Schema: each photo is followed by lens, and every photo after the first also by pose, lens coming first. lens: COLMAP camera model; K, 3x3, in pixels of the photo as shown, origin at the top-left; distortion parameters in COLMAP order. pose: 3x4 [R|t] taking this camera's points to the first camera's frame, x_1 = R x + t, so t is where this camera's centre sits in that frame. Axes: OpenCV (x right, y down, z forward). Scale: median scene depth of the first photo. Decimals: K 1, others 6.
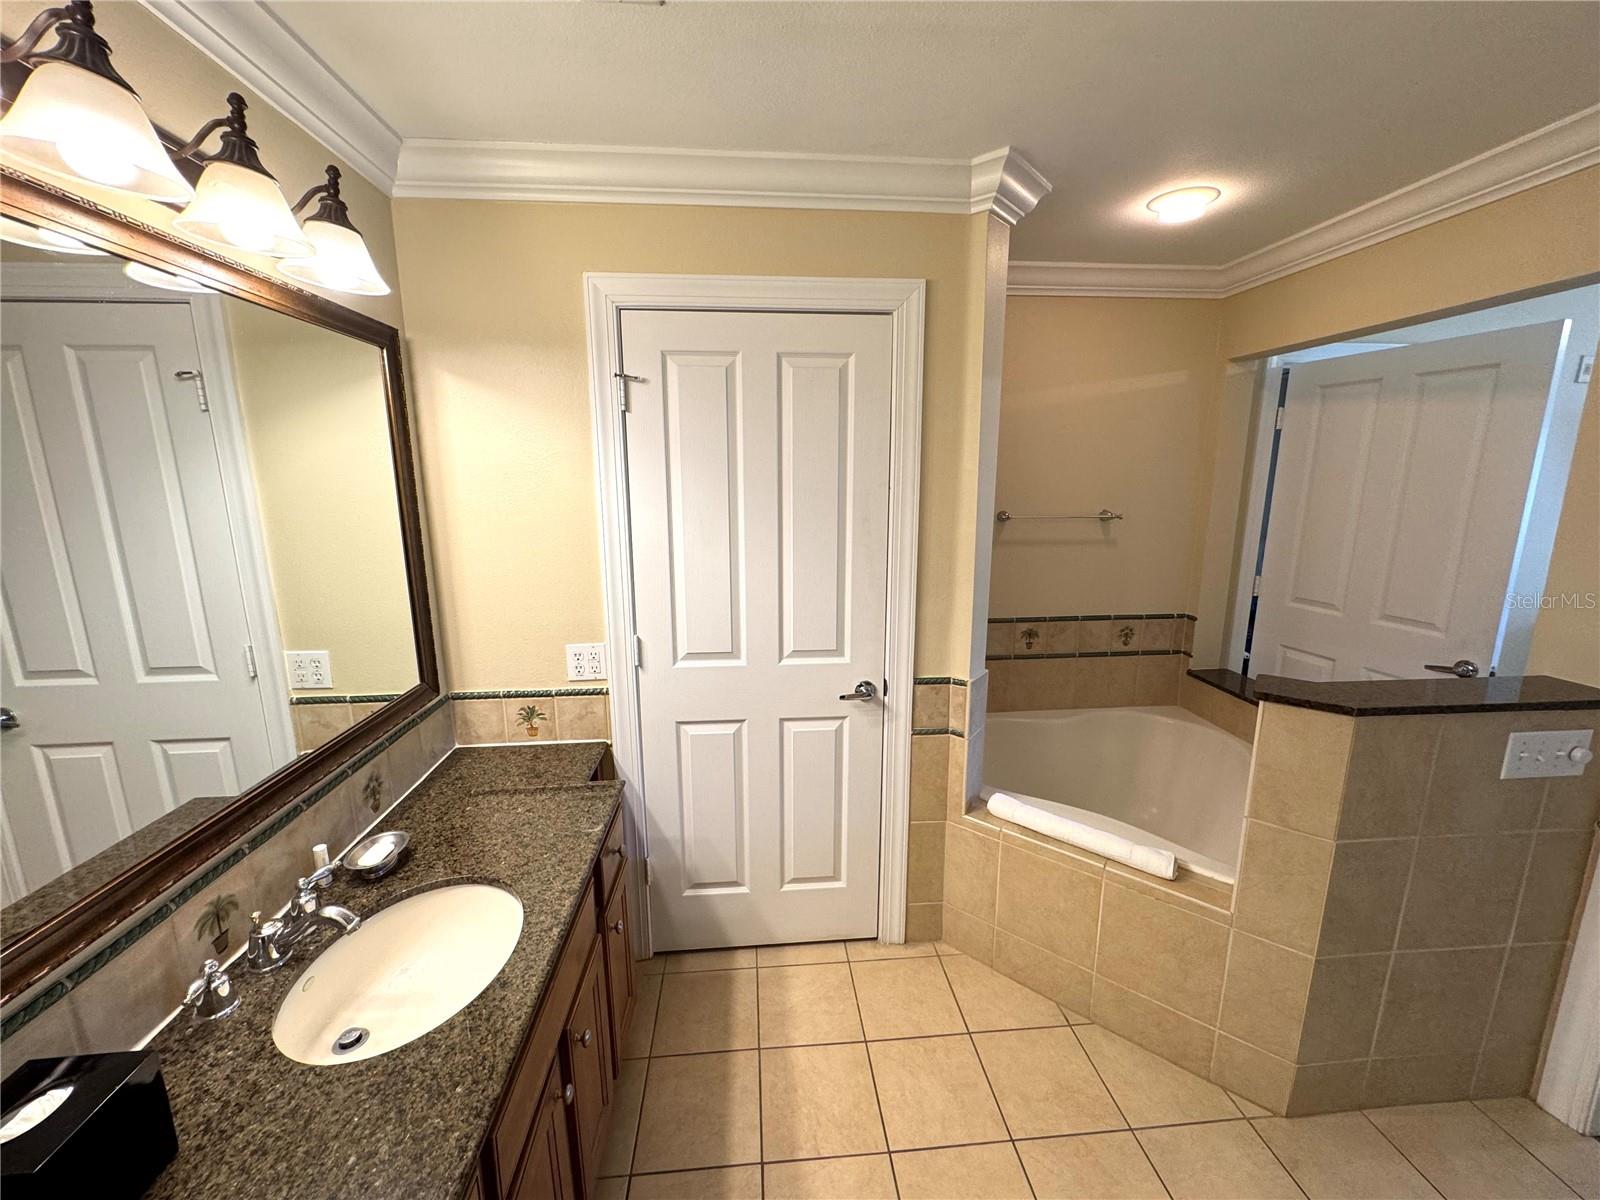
lens RADIAL K [[634.0, 0, 794.9], [0, 634.0, 600.9], [0, 0, 1]] dist [-0.001504, 0.000311]
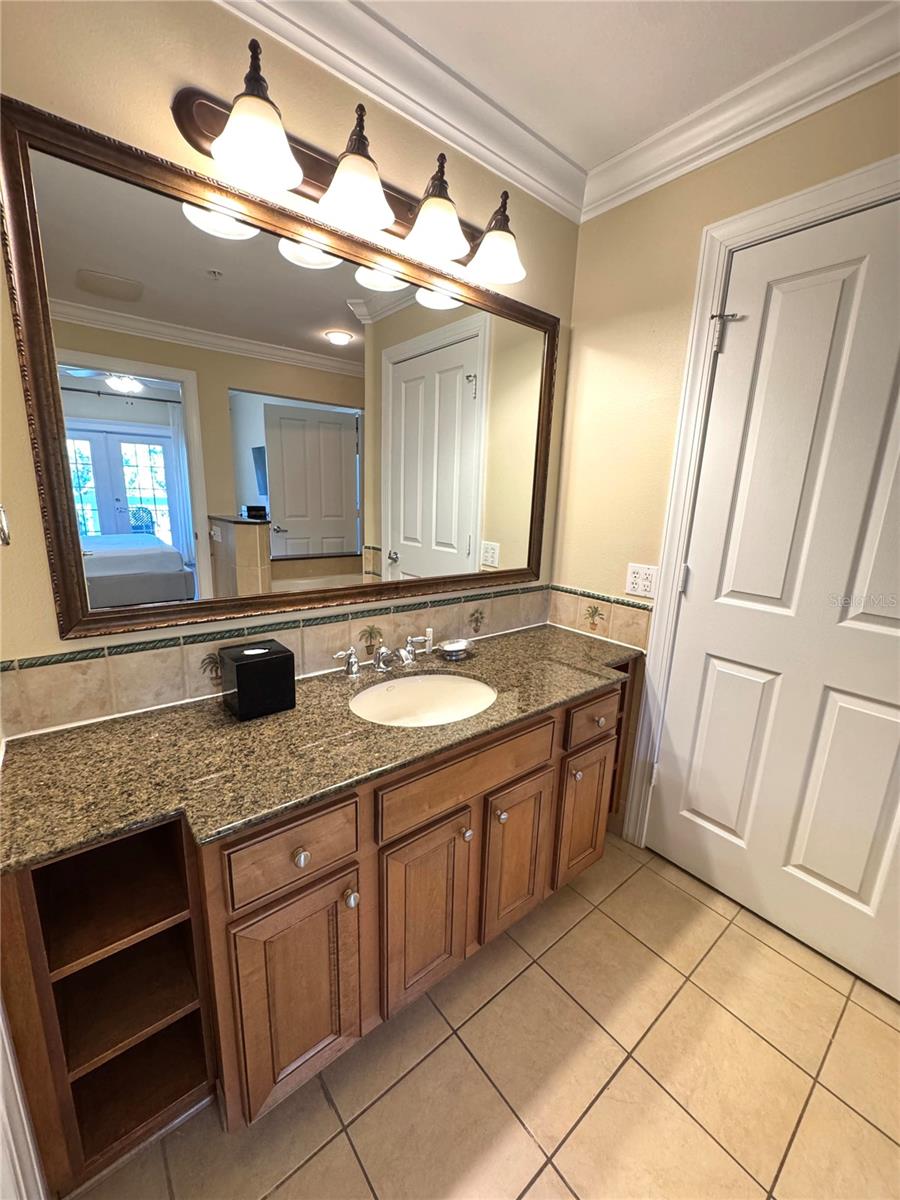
lens RADIAL K [[475.5, 0, 450.3], [0, 475.5, 597.3], [0, 0, 1]] dist [-0.001504, 0.000311]
pose [[0.573806, 0.208420, -0.792028, 0.186132], [-0.198863, 0.973592, 0.112126, 0.099972], [0.794481, 0.093167, 0.600100, 0.178596]]
